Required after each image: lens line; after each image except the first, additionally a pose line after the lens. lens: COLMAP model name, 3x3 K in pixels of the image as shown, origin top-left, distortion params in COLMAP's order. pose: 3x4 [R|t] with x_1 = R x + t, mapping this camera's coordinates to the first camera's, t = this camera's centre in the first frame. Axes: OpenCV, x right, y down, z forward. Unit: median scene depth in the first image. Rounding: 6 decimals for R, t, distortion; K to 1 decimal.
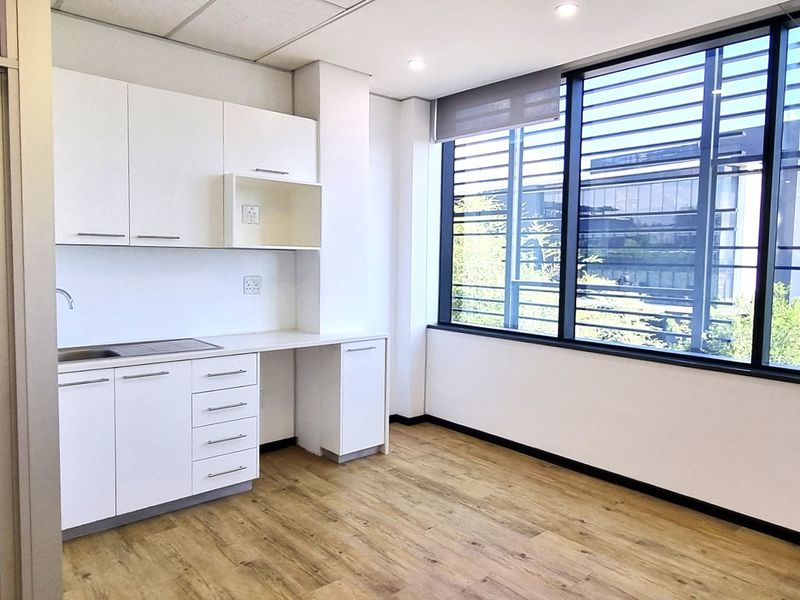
lens RADIAL K [[567.1, 0, 436.9], [0, 567.1, 295.6], [0, 0, 1]] dist [-0.007551, -0.002786]
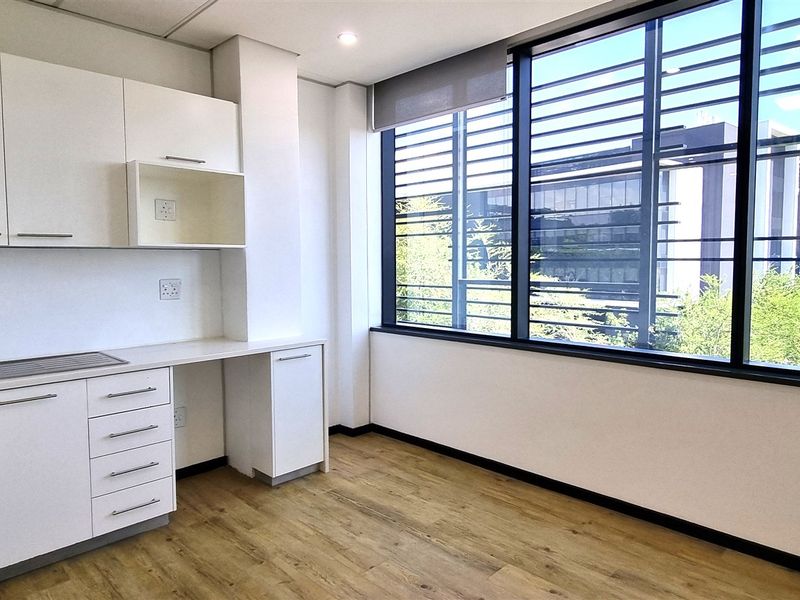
lens RADIAL K [[539.1, 0, 411.2], [0, 539.1, 296.6], [0, 0, 1]] dist [0.002082, -0.000451]
pose [[0.998729, -0.026203, 0.043066, 0.016374], [0.026179, 0.999657, 0.001120, 0.001771], [-0.043080, 0.000009, 0.999072, 0.134831]]
